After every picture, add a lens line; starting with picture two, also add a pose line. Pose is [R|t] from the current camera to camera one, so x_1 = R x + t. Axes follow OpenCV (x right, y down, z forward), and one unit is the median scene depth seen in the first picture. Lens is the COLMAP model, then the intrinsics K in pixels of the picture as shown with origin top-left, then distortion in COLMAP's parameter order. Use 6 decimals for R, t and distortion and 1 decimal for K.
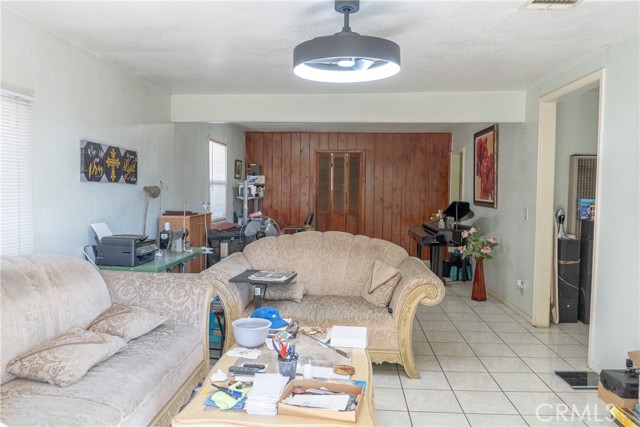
lens RADIAL K [[484.4, 0, 326.9], [0, 484.4, 206.4], [0, 0, 1]] dist [-0.016864, 0.010216]
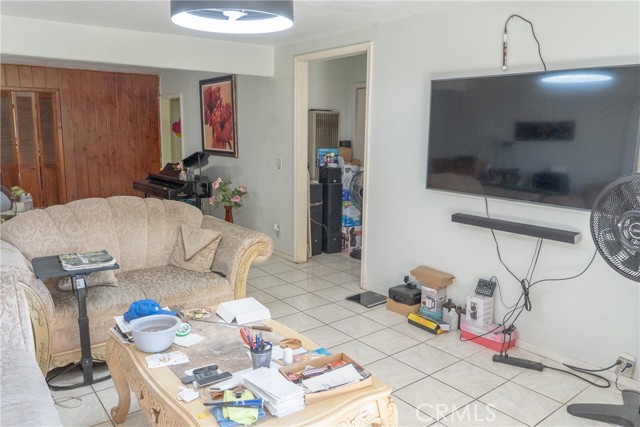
lens RADIAL K [[484.4, 0, 334.2], [0, 484.4, 207.8], [0, 0, 1]] dist [-0.016864, 0.010216]
pose [[0.747933, -0.102704, 0.655780, -0.225543], [0.018200, 0.990759, 0.134409, -0.030763], [-0.663524, -0.088594, 0.742891, 0.098025]]
